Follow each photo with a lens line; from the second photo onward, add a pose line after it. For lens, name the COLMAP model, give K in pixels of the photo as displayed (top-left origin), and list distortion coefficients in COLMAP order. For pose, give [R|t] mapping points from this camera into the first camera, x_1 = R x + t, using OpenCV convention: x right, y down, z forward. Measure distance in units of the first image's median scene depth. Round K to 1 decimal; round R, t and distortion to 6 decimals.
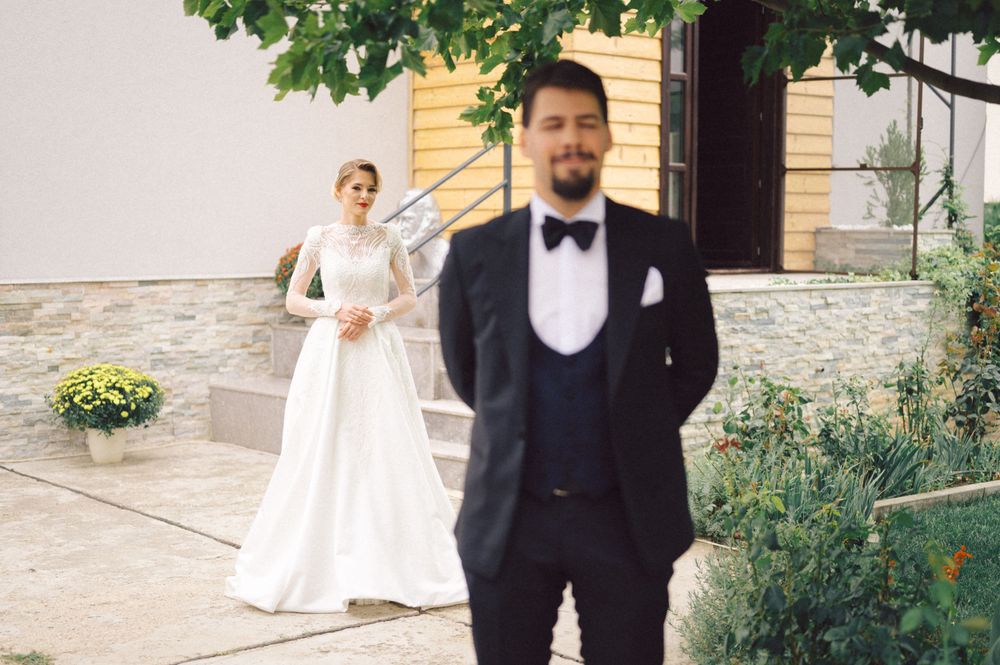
lens RADIAL K [[1432.8, 0, 516.6], [0, 1432.8, 337.5], [0, 0, 1]] dist [0.002291, -0.035451]
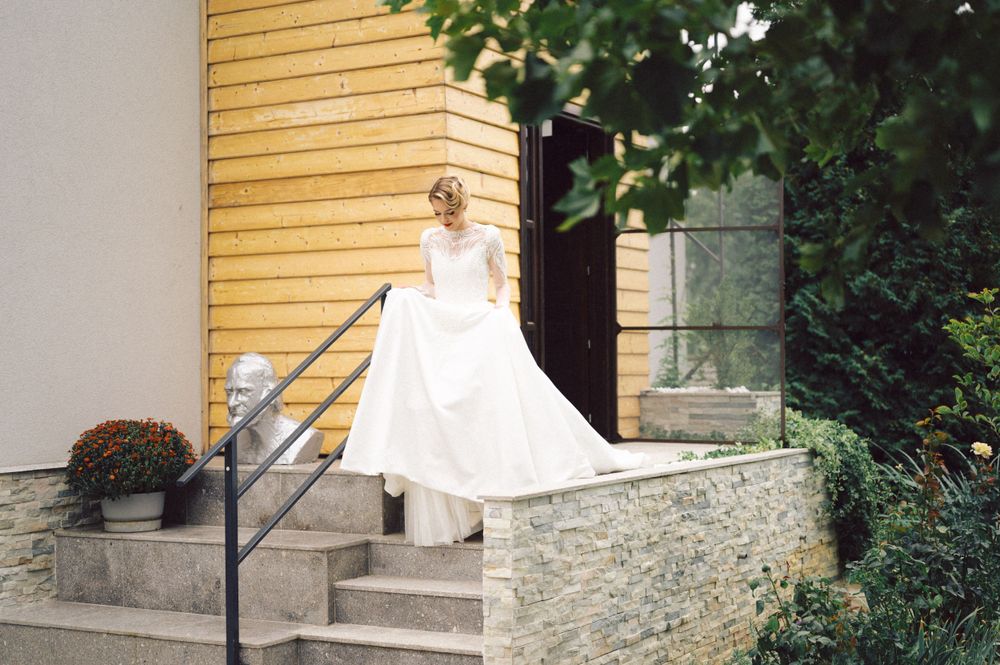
lens RADIAL K [[1394.4, 0, 500.0], [0, 1394.4, 332.5], [0, 0, 1]] dist [-0.005545, 0.005988]
pose [[0.943548, -0.002042, 0.331230, -0.193522], [0.038376, 0.993921, -0.103193, -0.028523], [-0.329006, 0.110078, 0.937890, 0.212638]]
